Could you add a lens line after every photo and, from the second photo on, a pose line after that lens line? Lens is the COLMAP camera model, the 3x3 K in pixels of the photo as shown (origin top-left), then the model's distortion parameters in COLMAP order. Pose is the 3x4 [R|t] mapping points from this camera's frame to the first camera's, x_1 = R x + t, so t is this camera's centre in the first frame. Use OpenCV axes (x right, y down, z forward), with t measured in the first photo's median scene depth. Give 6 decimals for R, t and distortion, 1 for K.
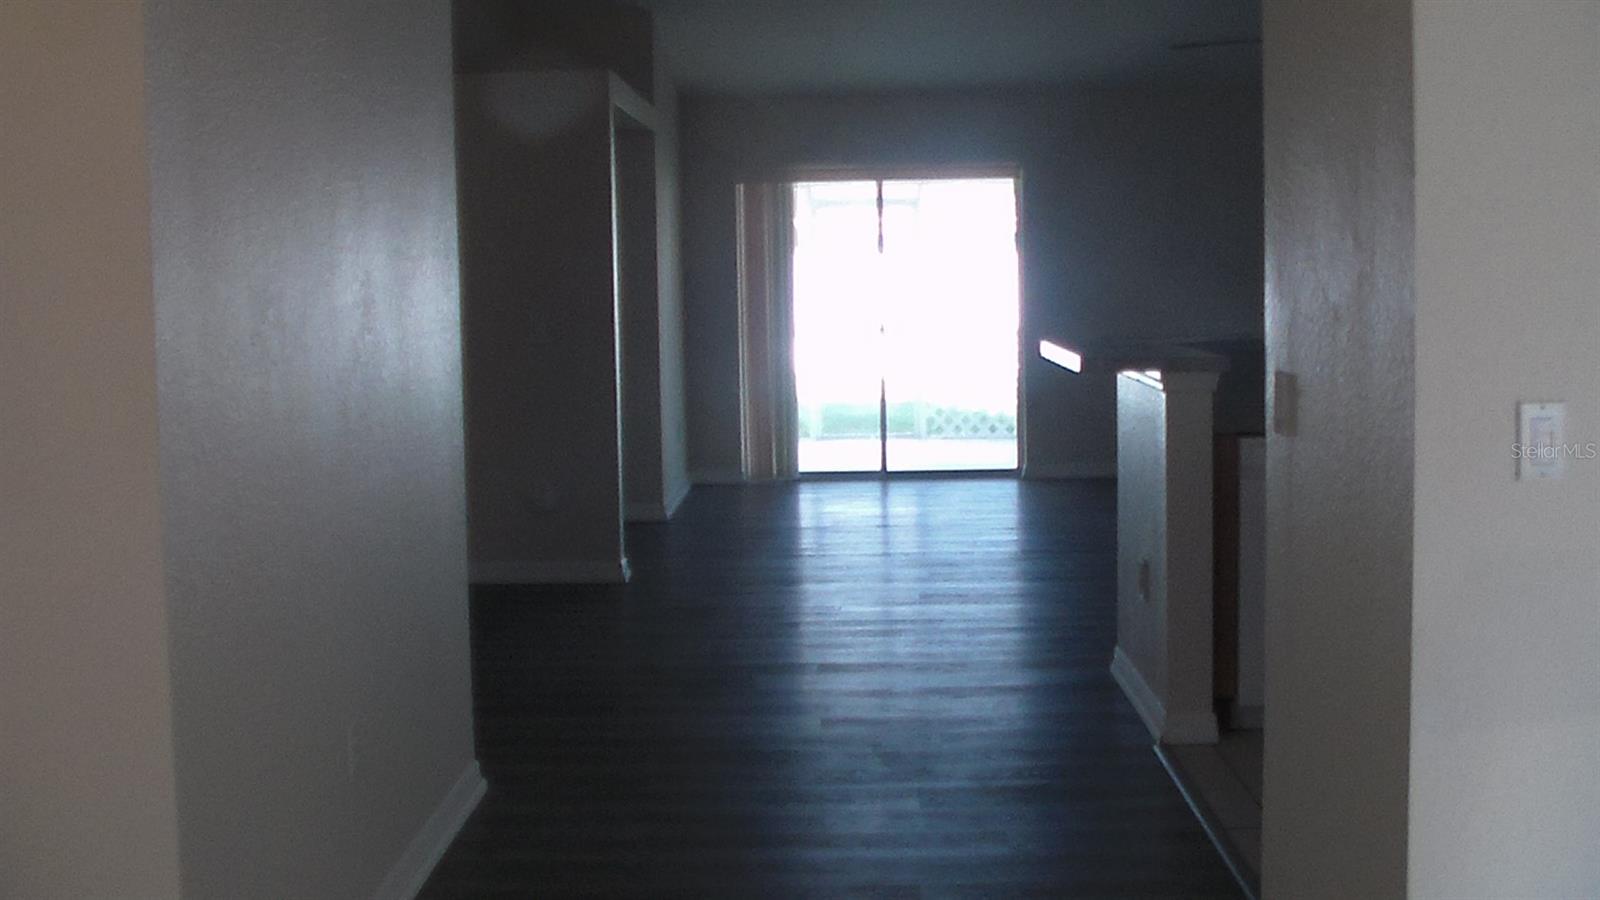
lens RADIAL K [[2026.9, 0, 800.6], [0, 2026.9, 454.4], [0, 0, 1]] dist [-0.204396, 0.000000]
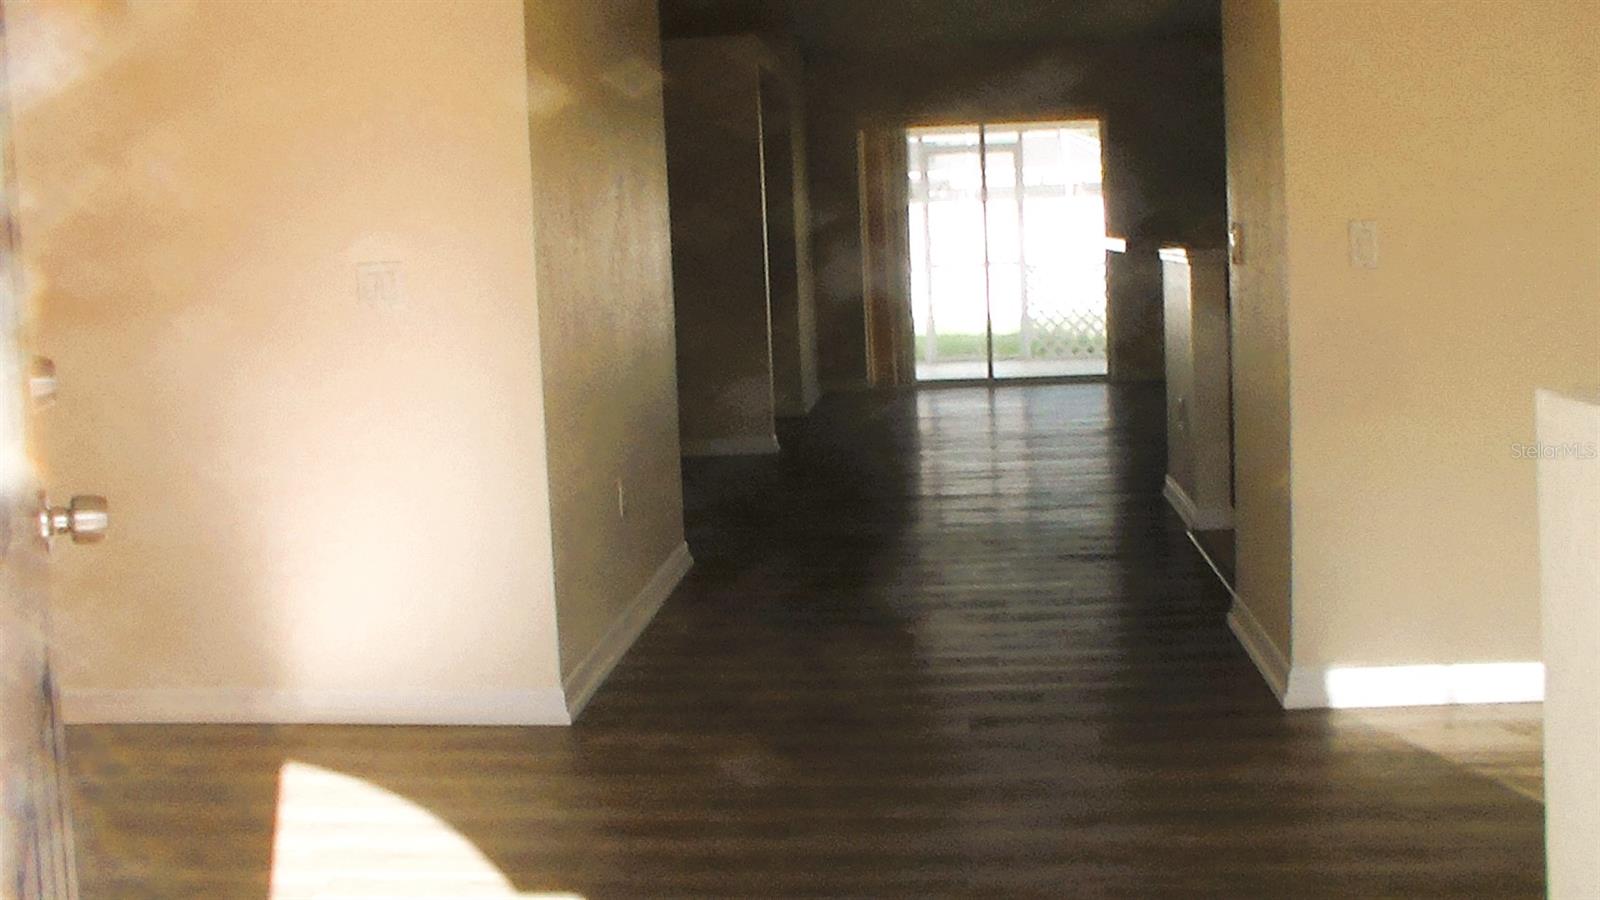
lens RADIAL K [[2026.9, 0, 799.5], [0, 2026.9, 444.1], [0, 0, 1]] dist [-0.204396, 0.000000]
pose [[0.998121, -0.017751, -0.058642, -0.000675], [0.018541, 0.999744, 0.012945, 0.030255], [0.058397, -0.014008, 0.998195, -0.160480]]
